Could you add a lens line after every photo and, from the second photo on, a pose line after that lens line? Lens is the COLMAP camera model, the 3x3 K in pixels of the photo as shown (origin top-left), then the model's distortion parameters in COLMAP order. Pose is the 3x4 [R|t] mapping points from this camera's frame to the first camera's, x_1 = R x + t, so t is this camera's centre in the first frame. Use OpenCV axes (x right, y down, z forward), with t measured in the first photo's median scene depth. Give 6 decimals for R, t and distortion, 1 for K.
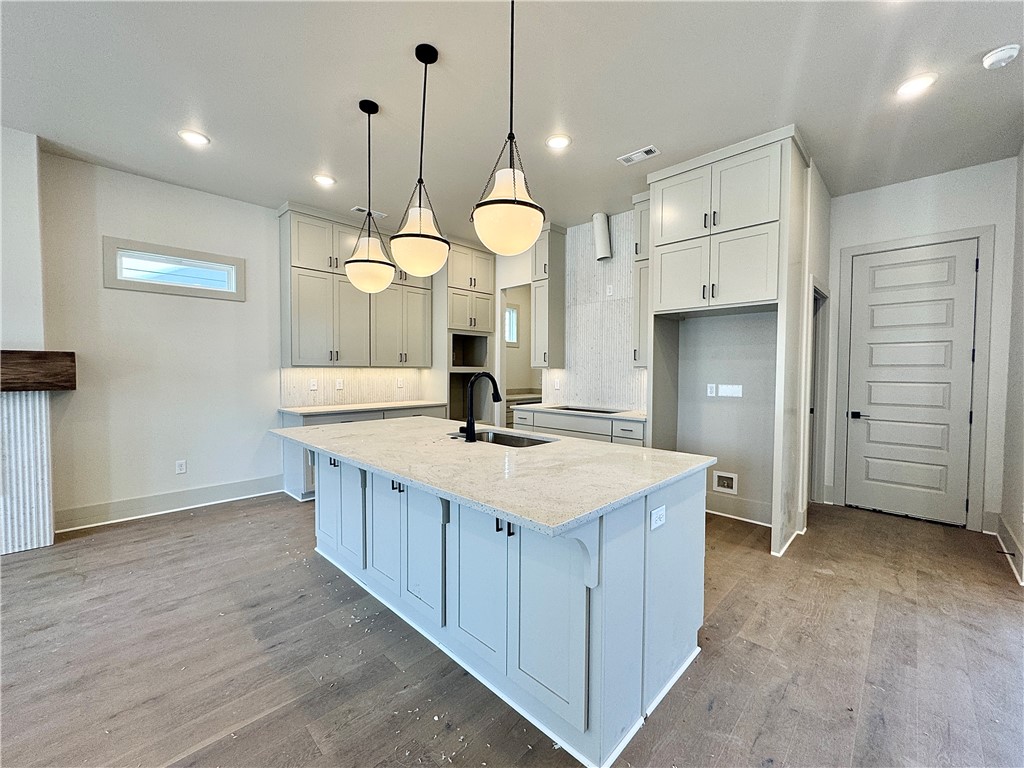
lens RADIAL K [[415.1, 0, 511.0], [0, 415.1, 384.9], [0, 0, 1]] dist [-0.001507, -0.000402]
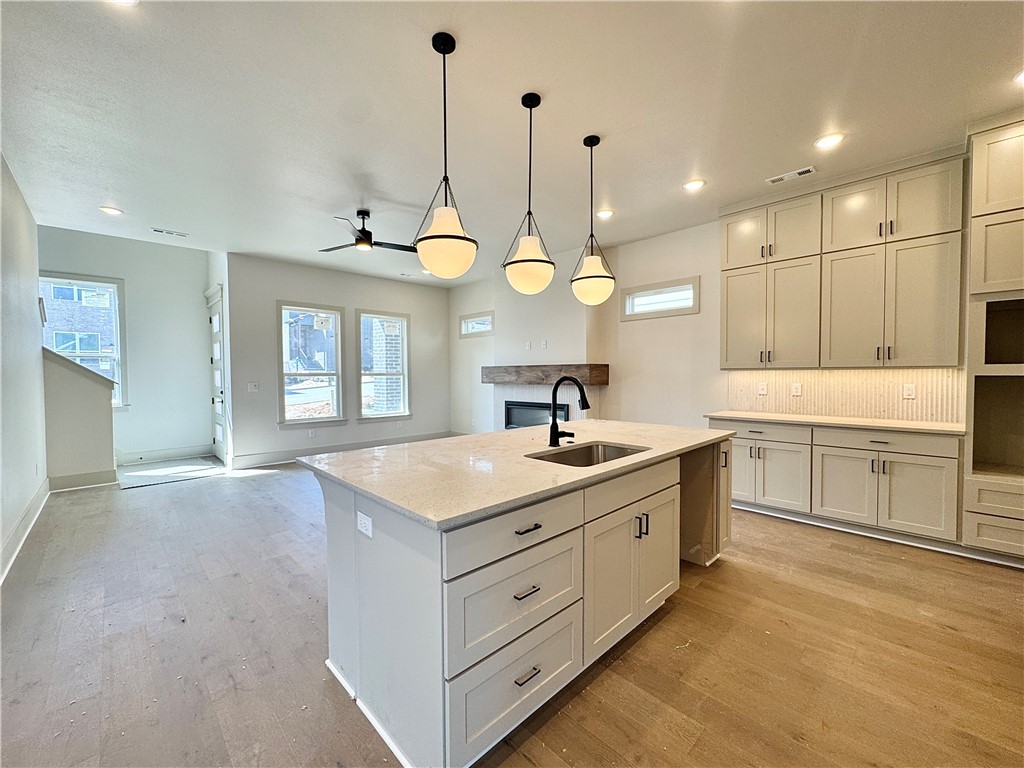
lens RADIAL K [[415.1, 0, 511.0], [0, 415.1, 384.9], [0, 0, 1]] dist [-0.001507, -0.000402]
pose [[-0.029229, 0.023751, -0.999291, 0.668004], [-0.028587, 0.999289, 0.024587, -0.022871], [0.999164, 0.029285, -0.028530, 0.688462]]
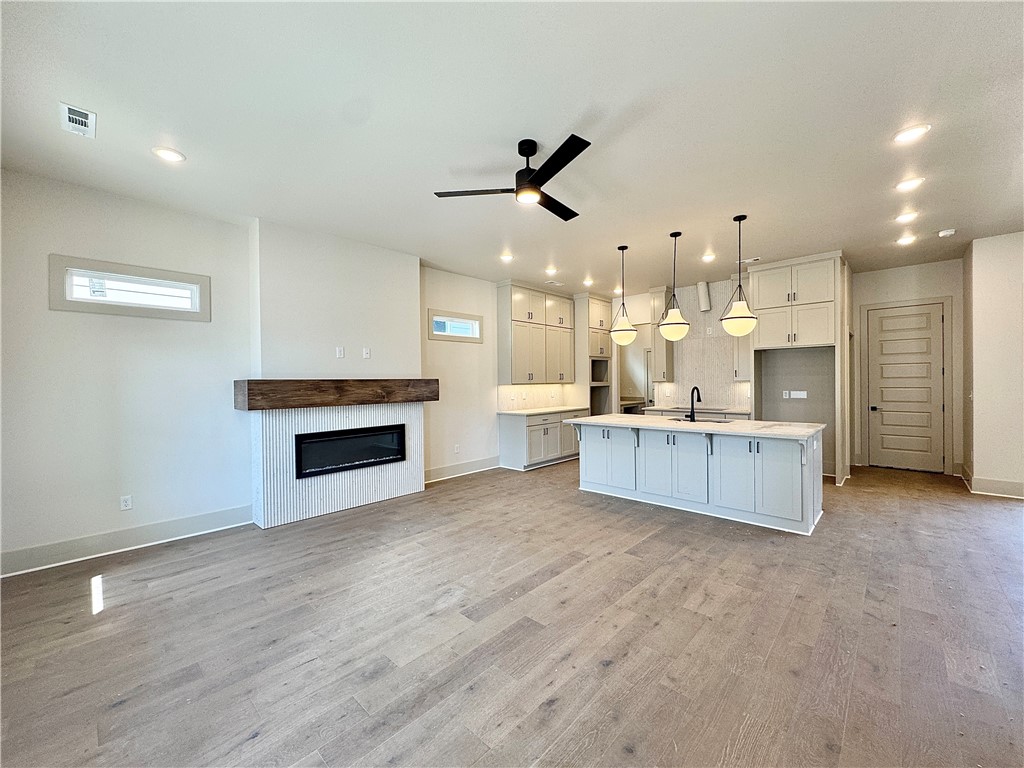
lens RADIAL K [[409.5, 0, 511.4], [0, 409.5, 384.5], [0, 0, 1]] dist [-0.002612, -0.000096]
pose [[0.999758, -0.017223, 0.013713, -0.731722], [0.017592, 0.999474, -0.027239, -0.002813], [-0.013237, 0.027473, 0.999535, -0.700072]]
